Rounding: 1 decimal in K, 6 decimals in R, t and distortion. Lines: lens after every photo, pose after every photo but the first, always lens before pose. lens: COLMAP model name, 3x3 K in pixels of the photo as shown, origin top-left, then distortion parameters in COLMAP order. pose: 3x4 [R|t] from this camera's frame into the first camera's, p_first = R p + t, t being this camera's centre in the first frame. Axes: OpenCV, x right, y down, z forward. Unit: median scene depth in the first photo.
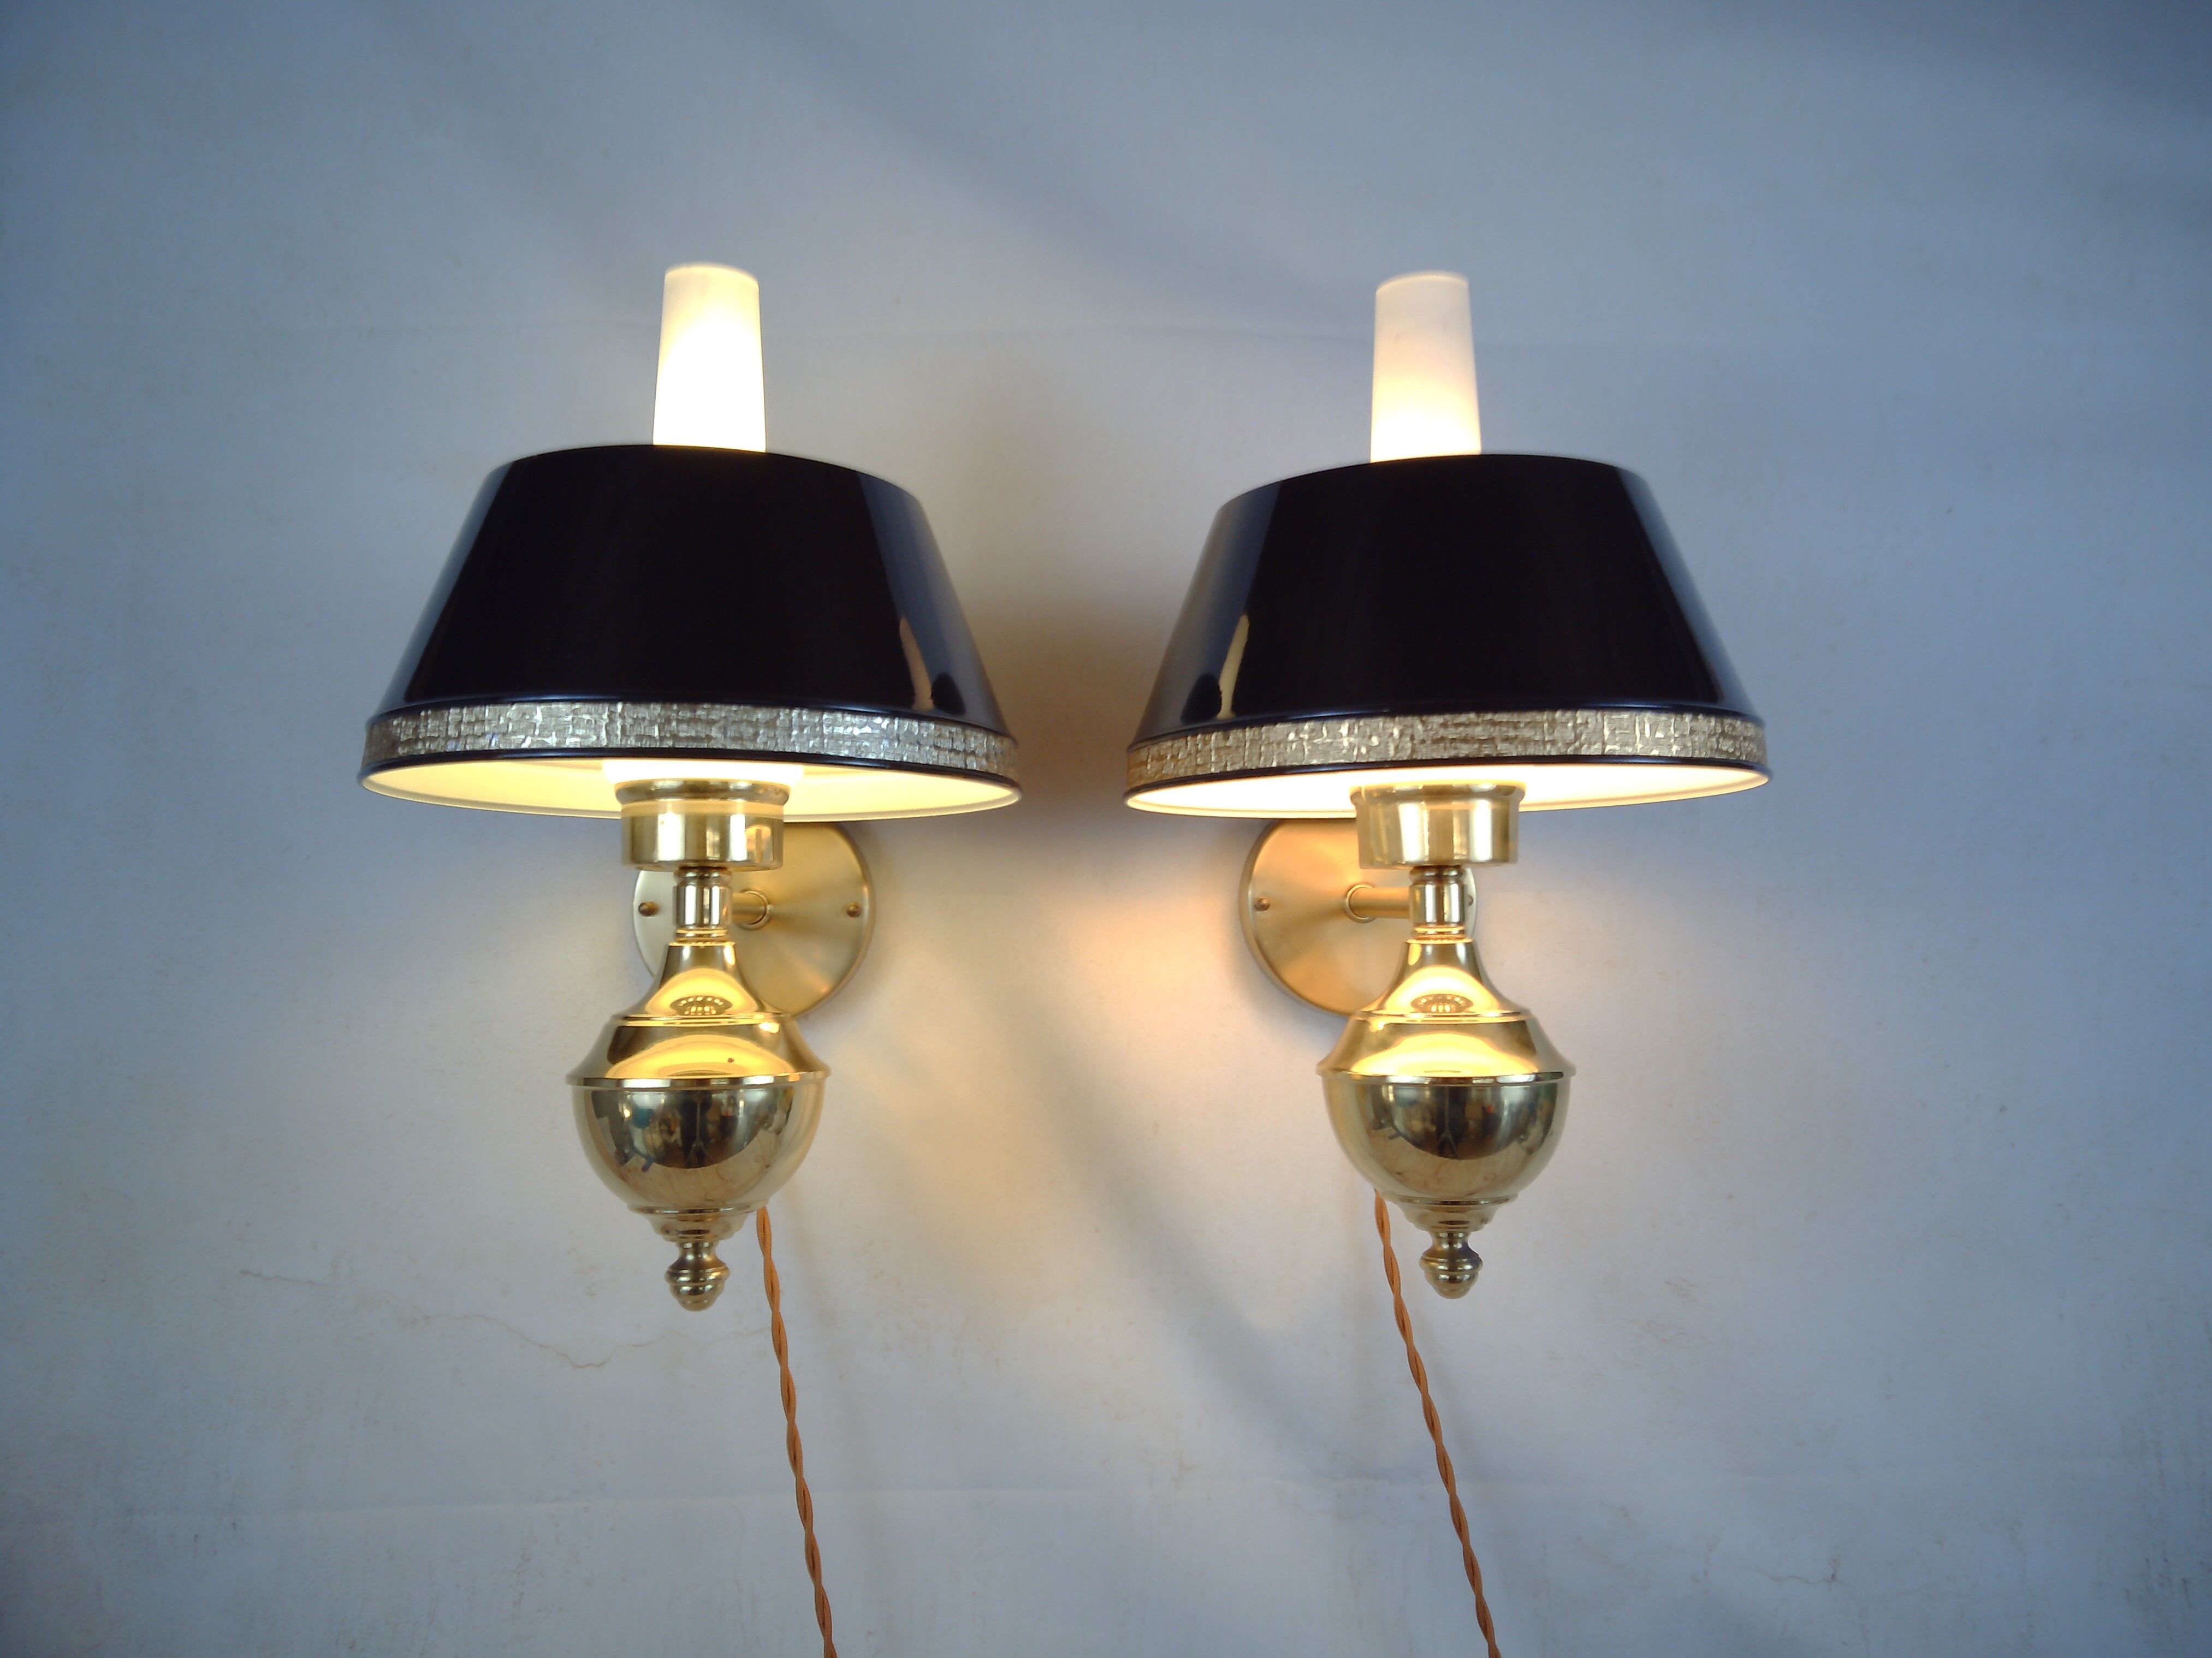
lens RADIAL K [[1941.4, 0, 1106.0], [0, 1941.4, 829.0], [0, 0, 1]] dist [0.153247, -0.237546]
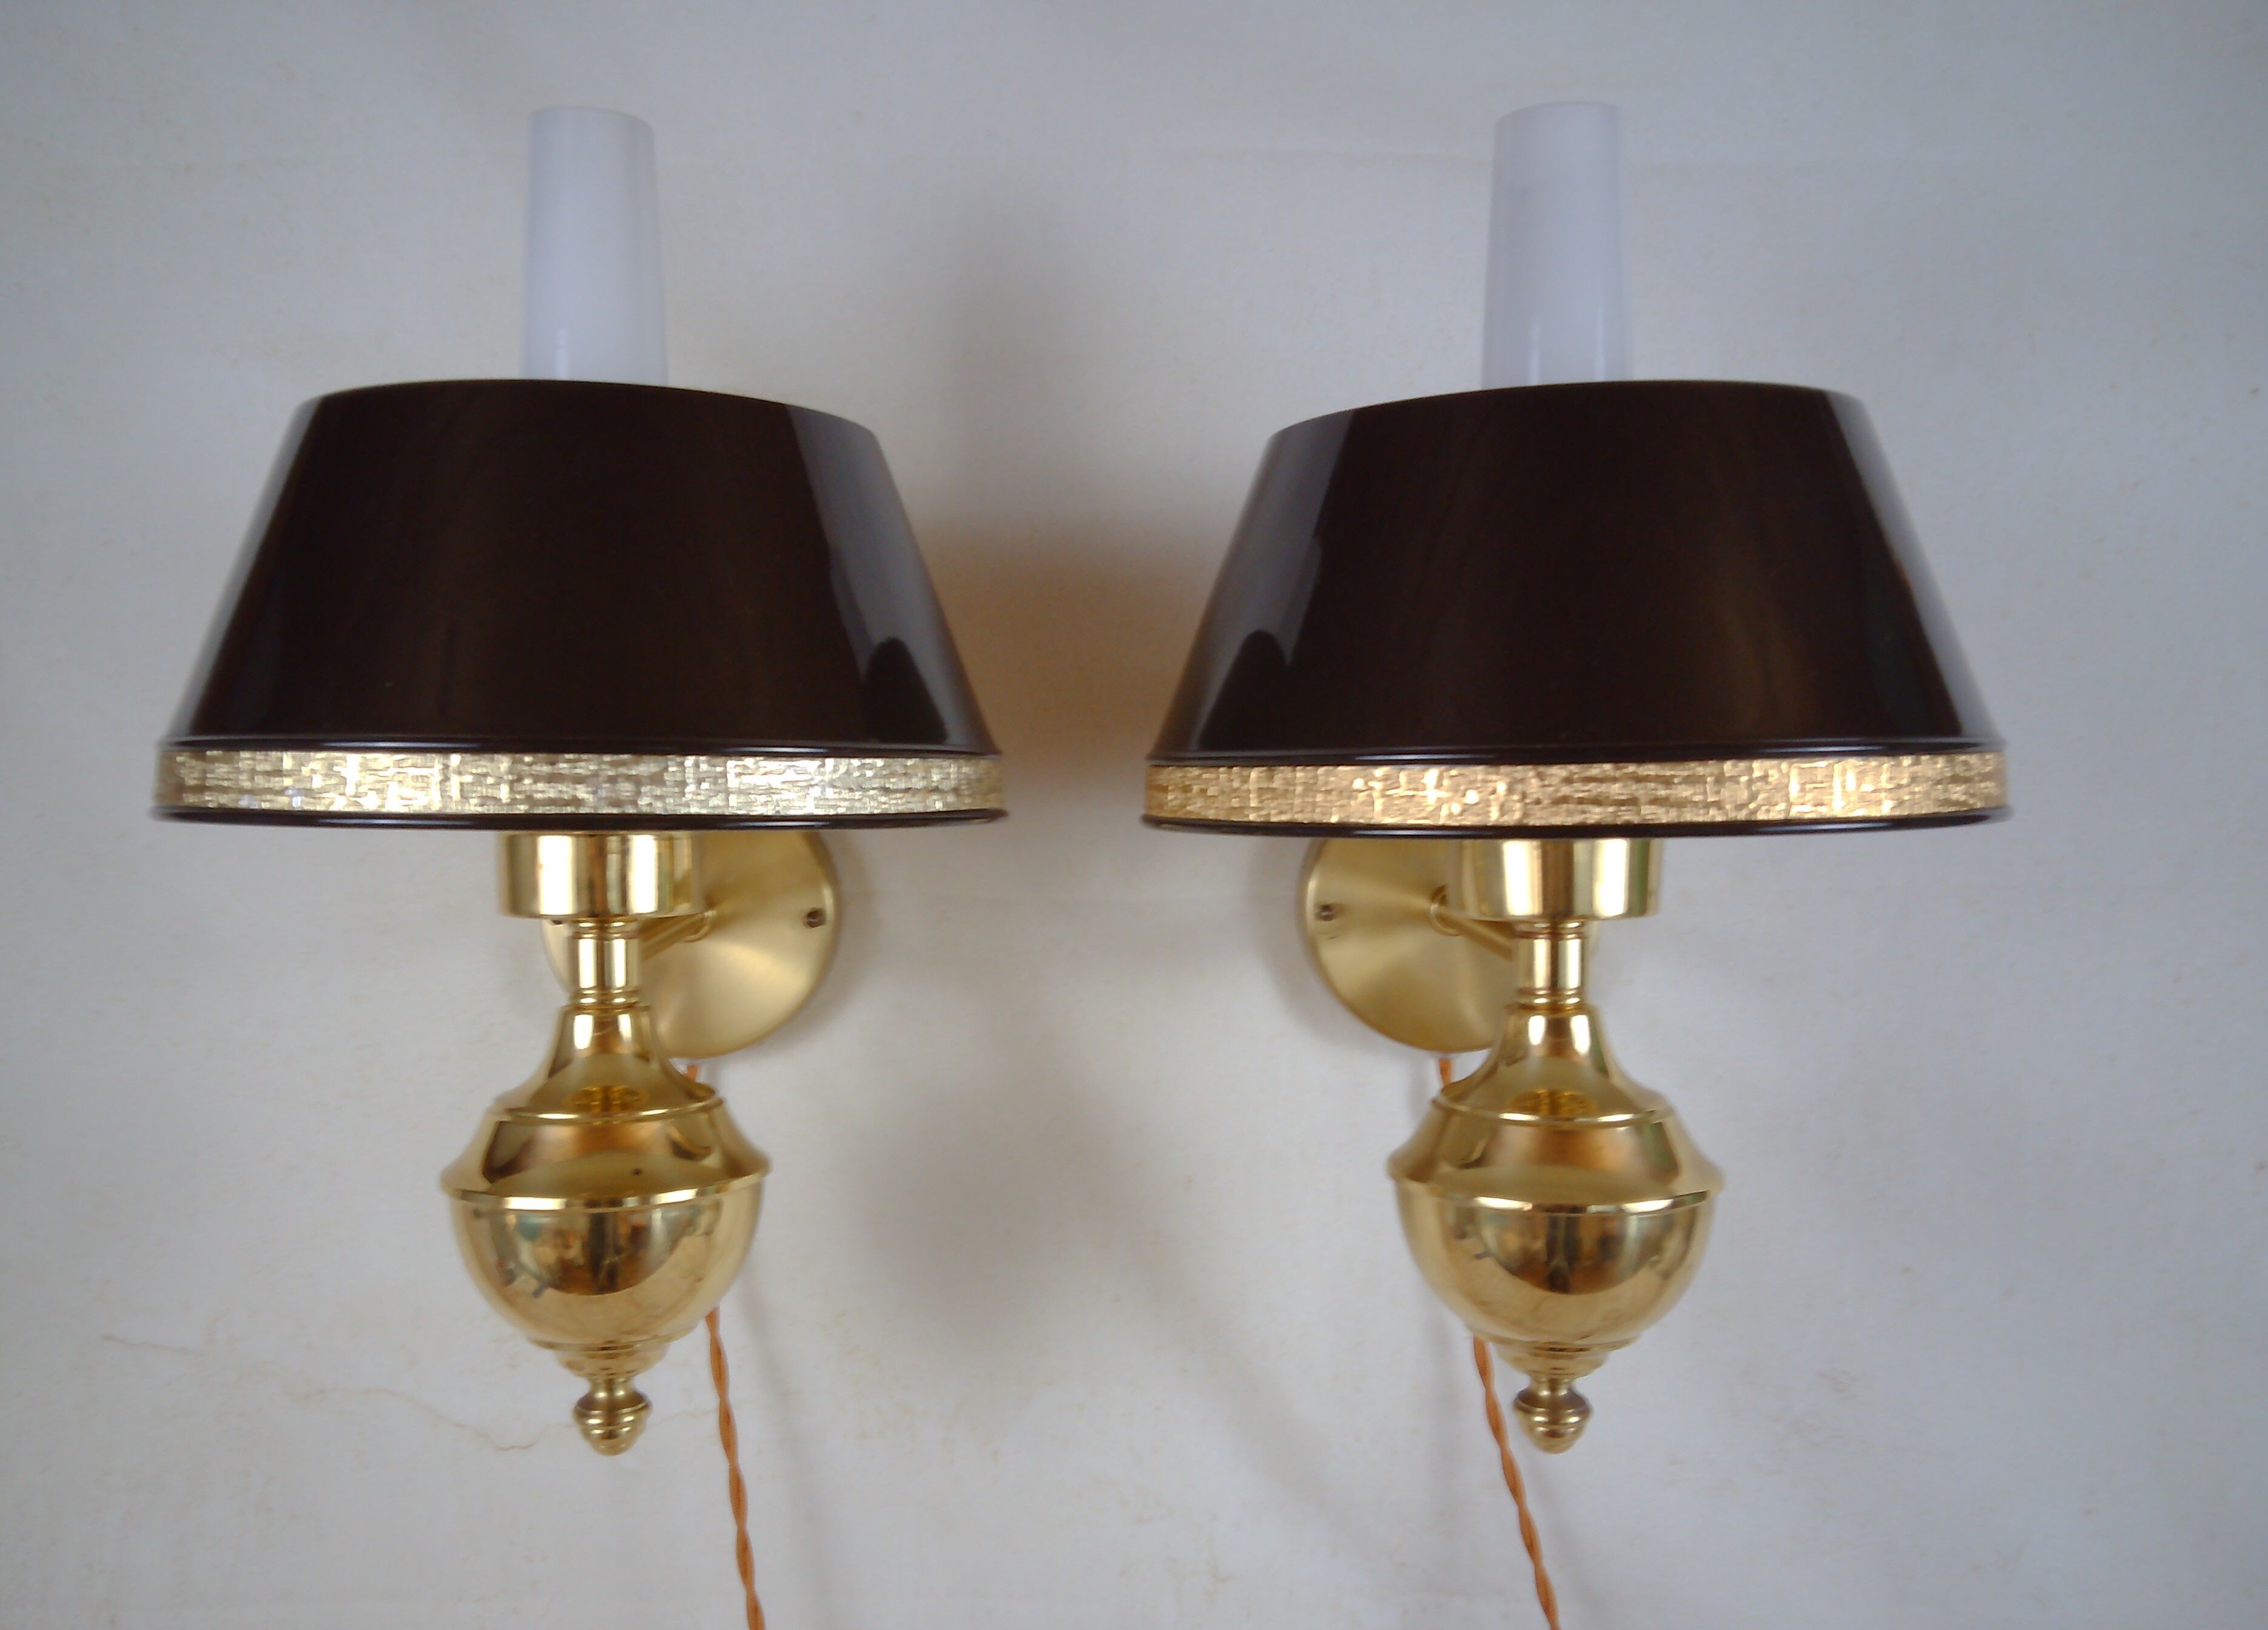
lens RADIAL K [[2122.2, 0, 1061.3], [0, 2122.2, 926.3], [0, 0, 1]] dist [0.123763, -0.190954]
pose [[0.998419, 0.009120, -0.055457, 0.027184], [-0.000463, 0.988047, 0.154153, -0.116930], [0.056200, -0.153883, 0.986489, 0.181687]]
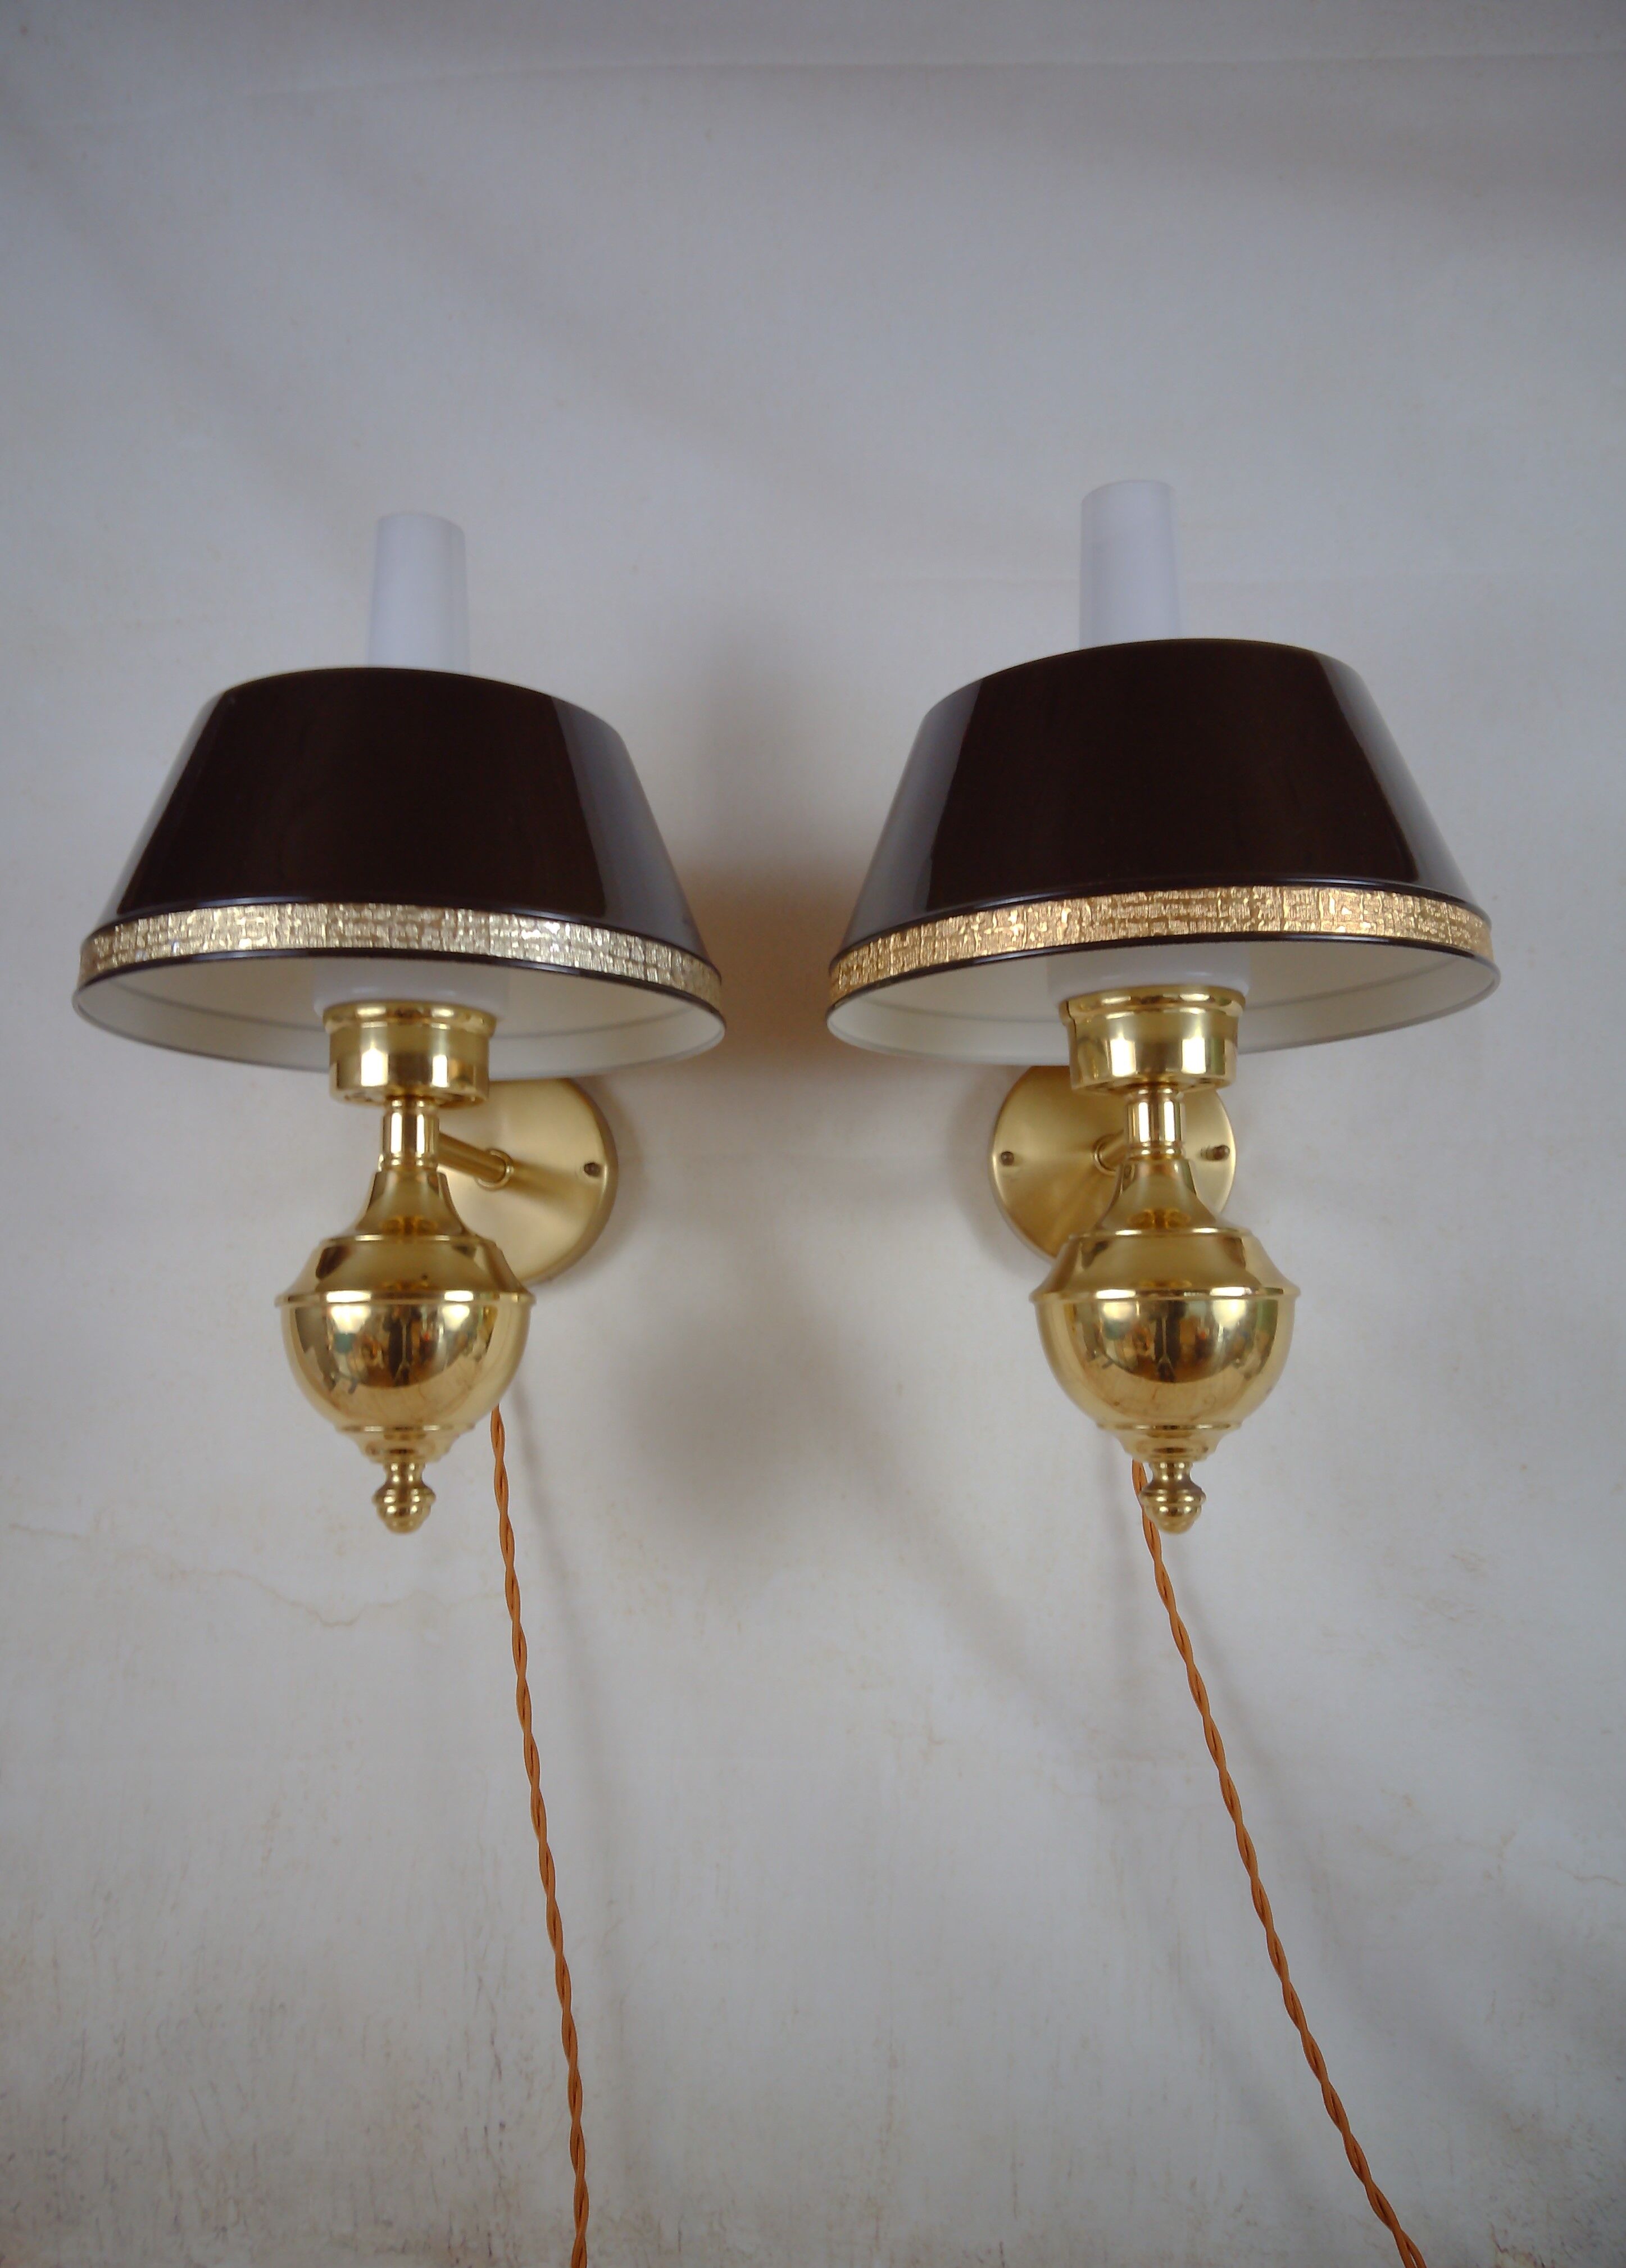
lens RADIAL K [[1996.2, 0, 794.9], [0, 1996.2, 1162.2], [0, 0, 1]] dist [0.160508, -0.240816]
pose [[0.991309, -0.016858, -0.130469, 0.138416], [0.010670, 0.998791, -0.047982, 0.114673], [0.131120, 0.046173, 0.990291, -0.002432]]
